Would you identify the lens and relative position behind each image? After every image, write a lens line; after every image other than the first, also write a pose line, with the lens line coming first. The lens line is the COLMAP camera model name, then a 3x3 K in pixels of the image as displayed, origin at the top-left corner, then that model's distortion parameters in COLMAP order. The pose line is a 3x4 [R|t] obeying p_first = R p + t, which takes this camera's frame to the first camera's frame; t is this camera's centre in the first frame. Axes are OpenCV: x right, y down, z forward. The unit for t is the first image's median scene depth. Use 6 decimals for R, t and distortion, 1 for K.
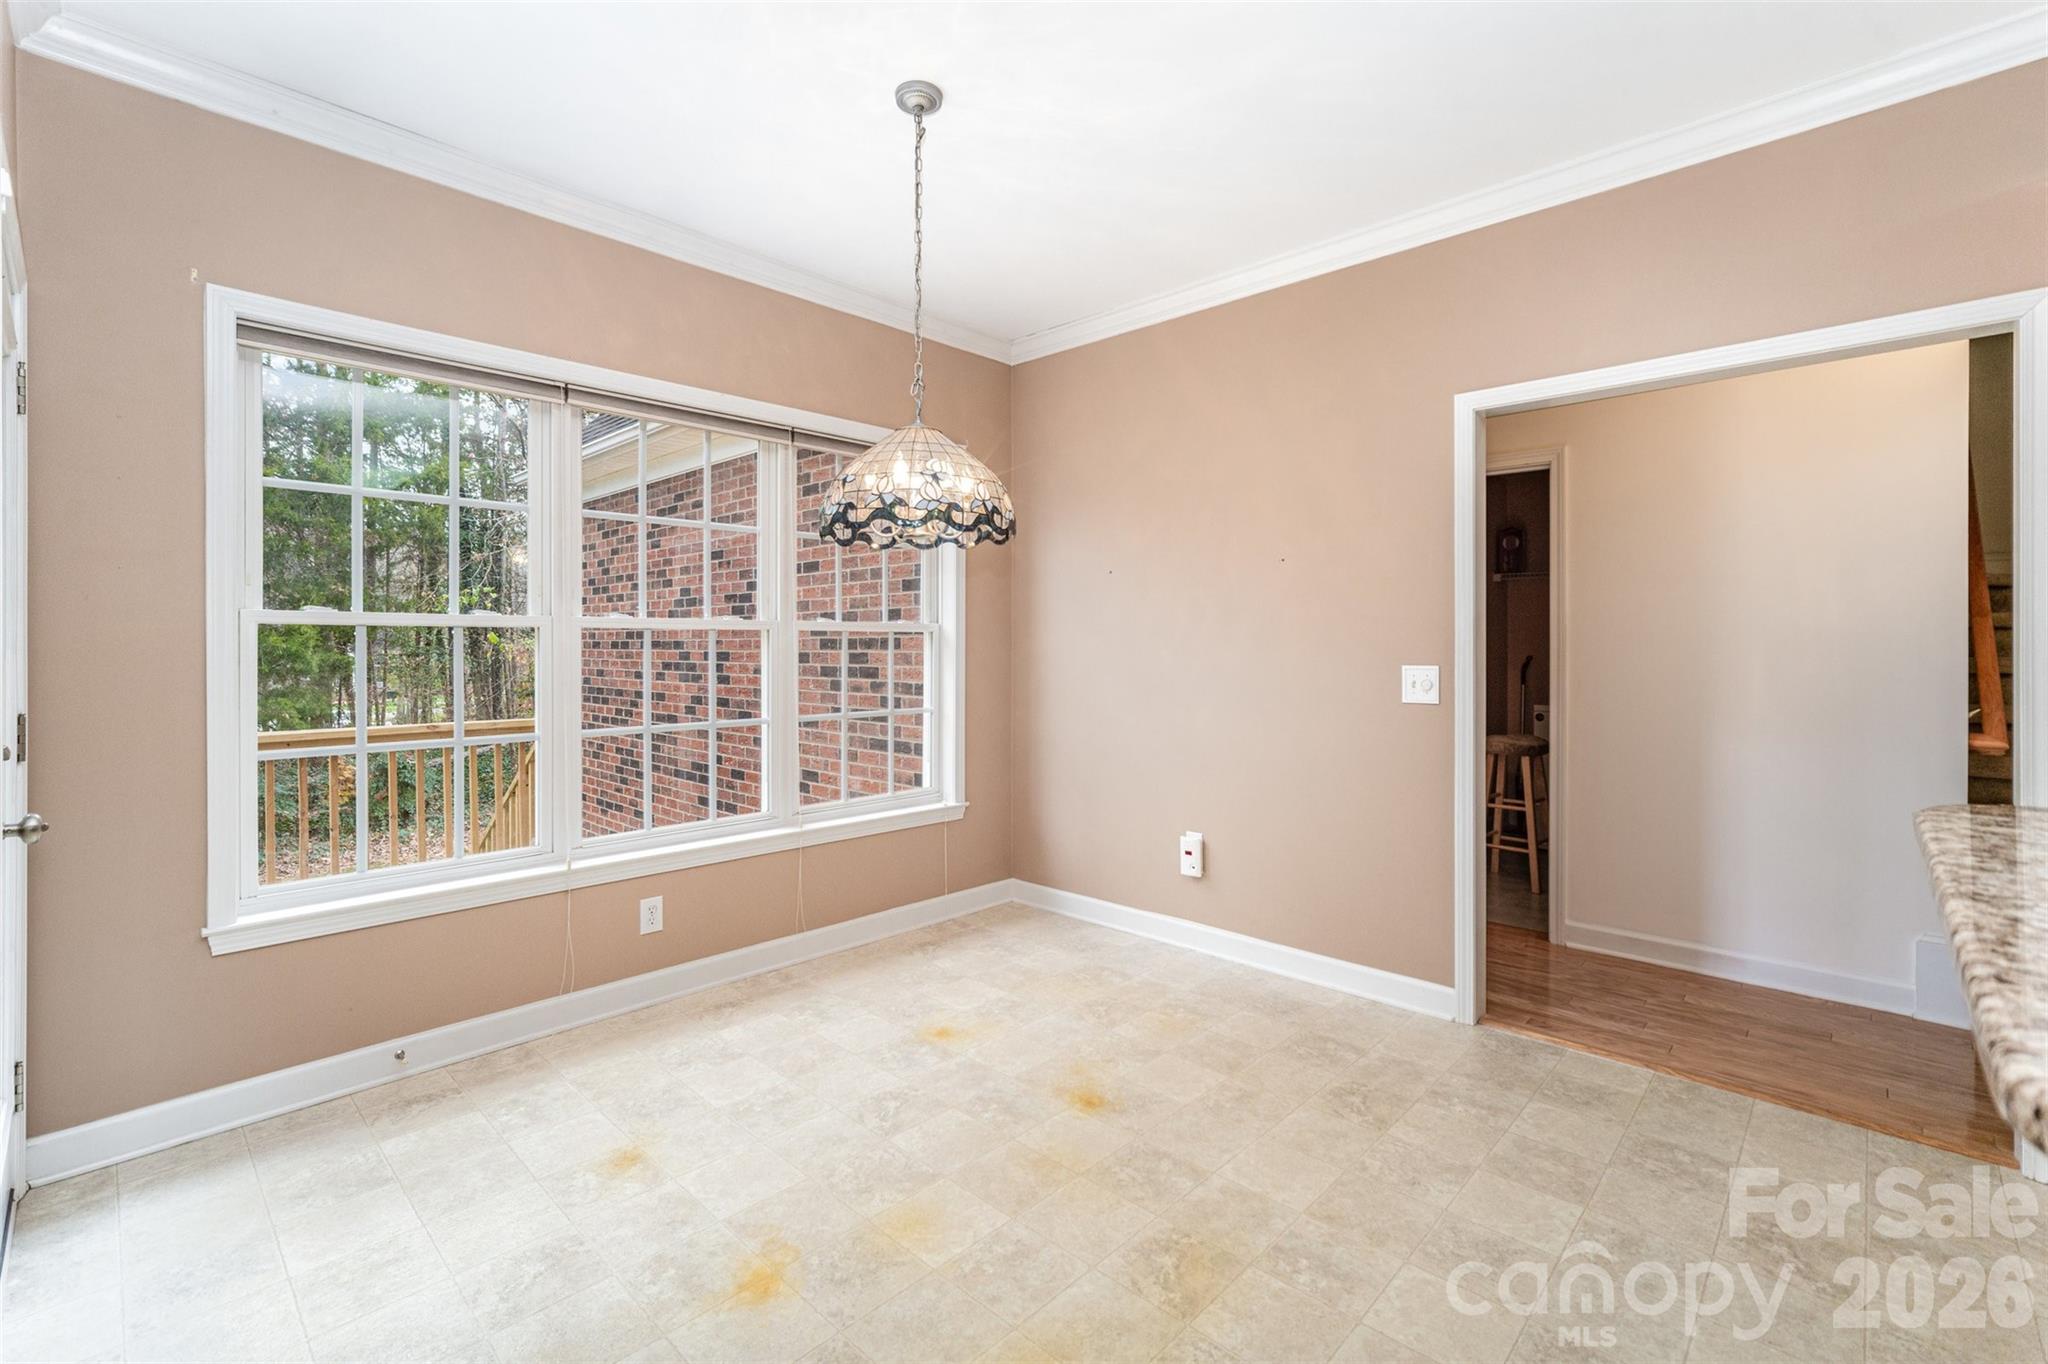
lens RADIAL K [[922.0, 0, 1061.9], [0, 922.0, 650.4], [0, 0, 1]] dist [-0.000048, 0.002145]
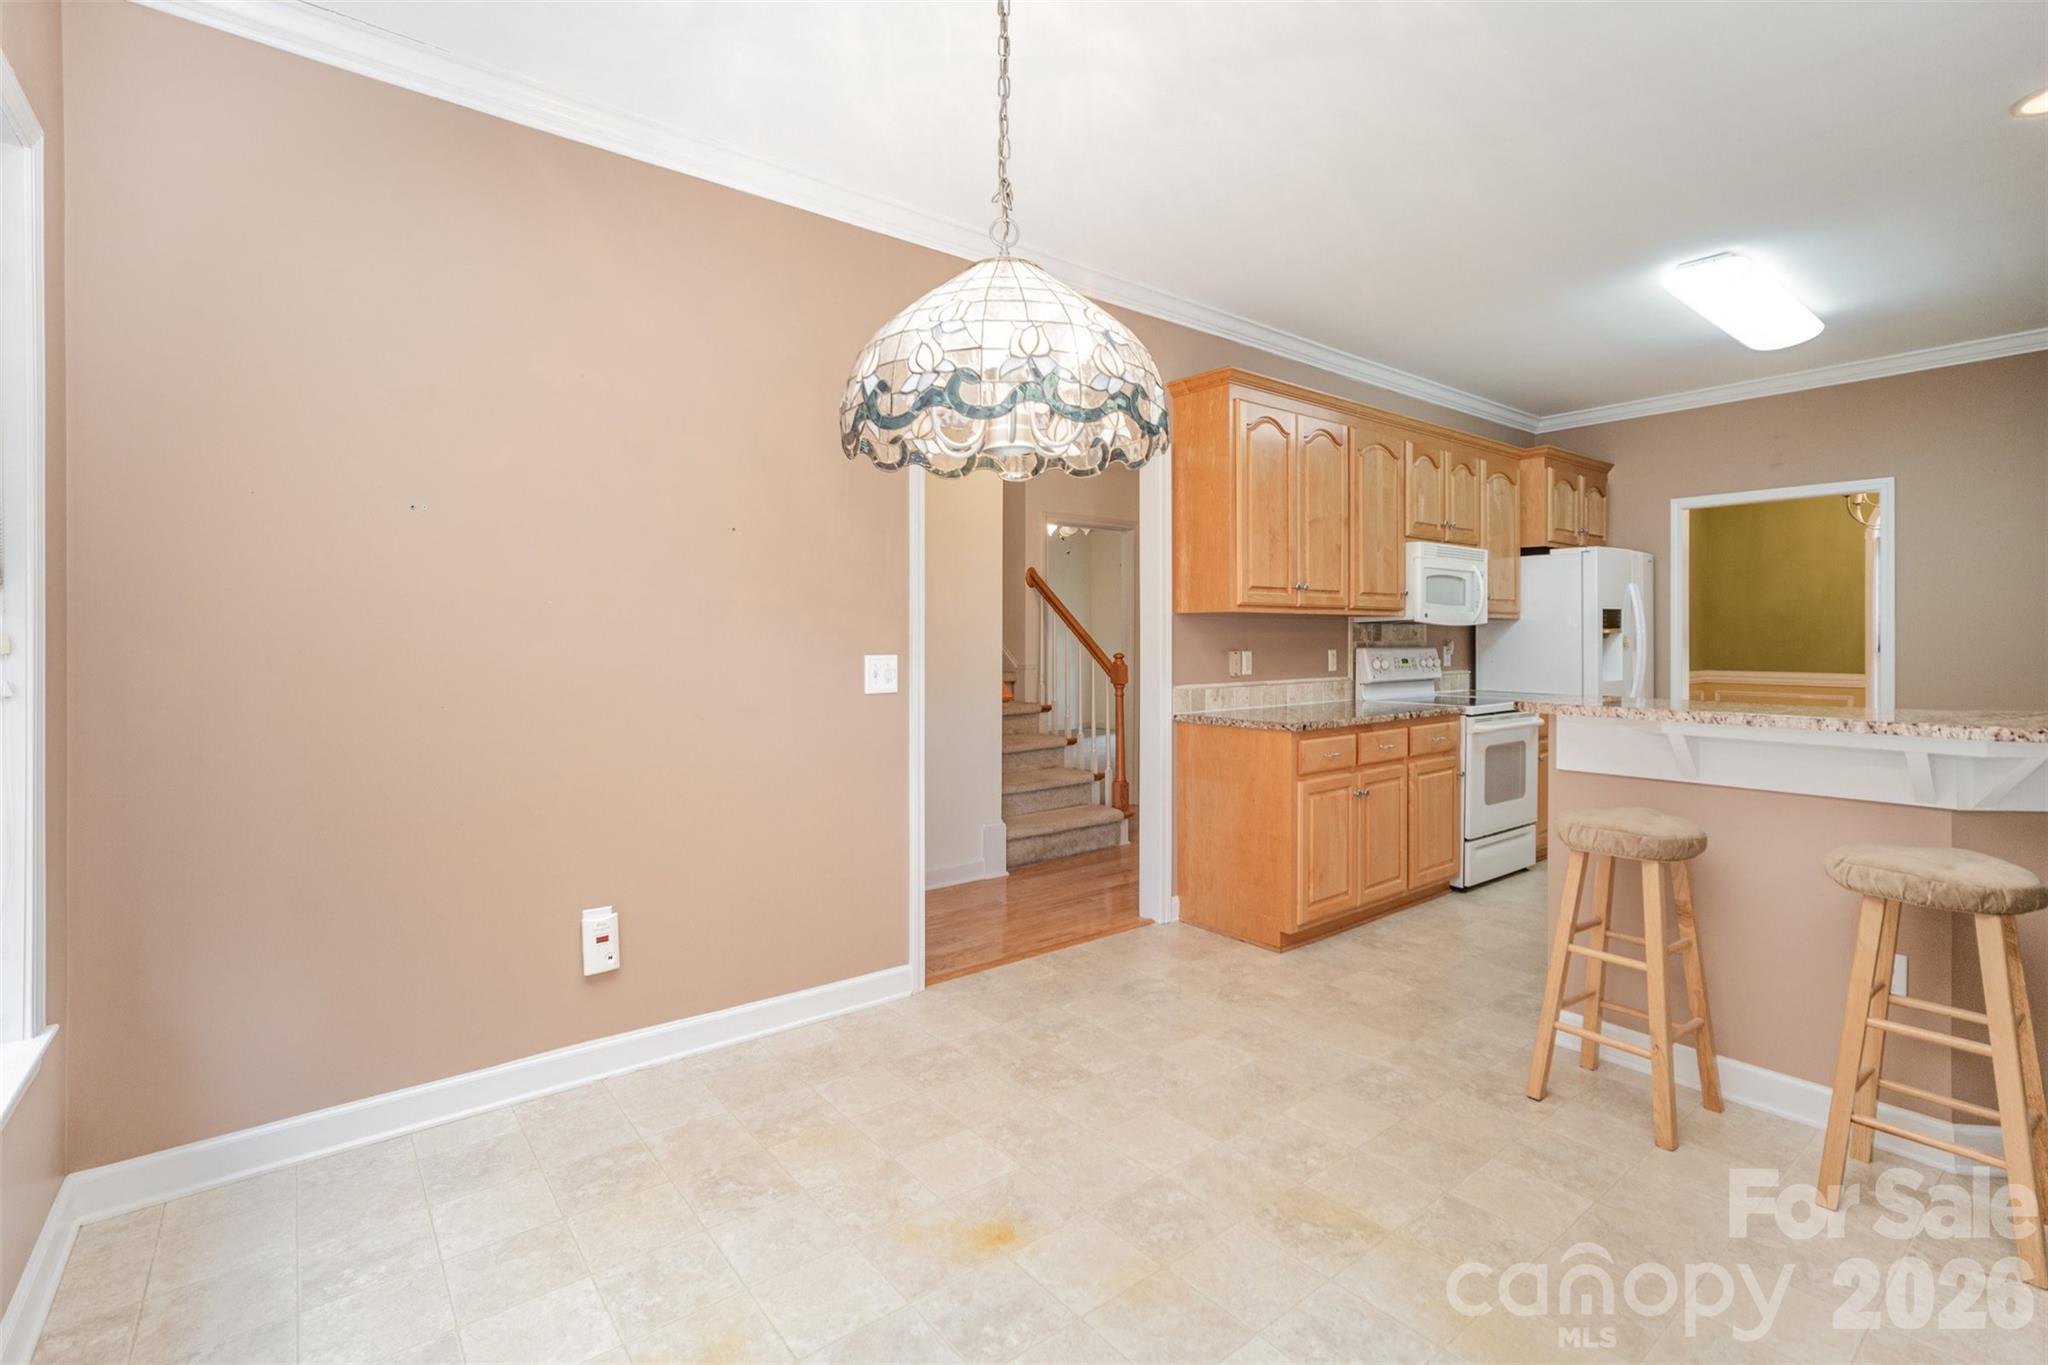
lens RADIAL K [[922.0, 0, 1027.5], [0, 922.0, 670.2], [0, 0, 1]] dist [-0.000048, 0.002145]
pose [[0.147494, -0.030937, 0.988579, -0.650239], [0.000676, 0.999514, 0.031178, 0.002272], [-0.989063, -0.003930, 0.147443, 0.806902]]
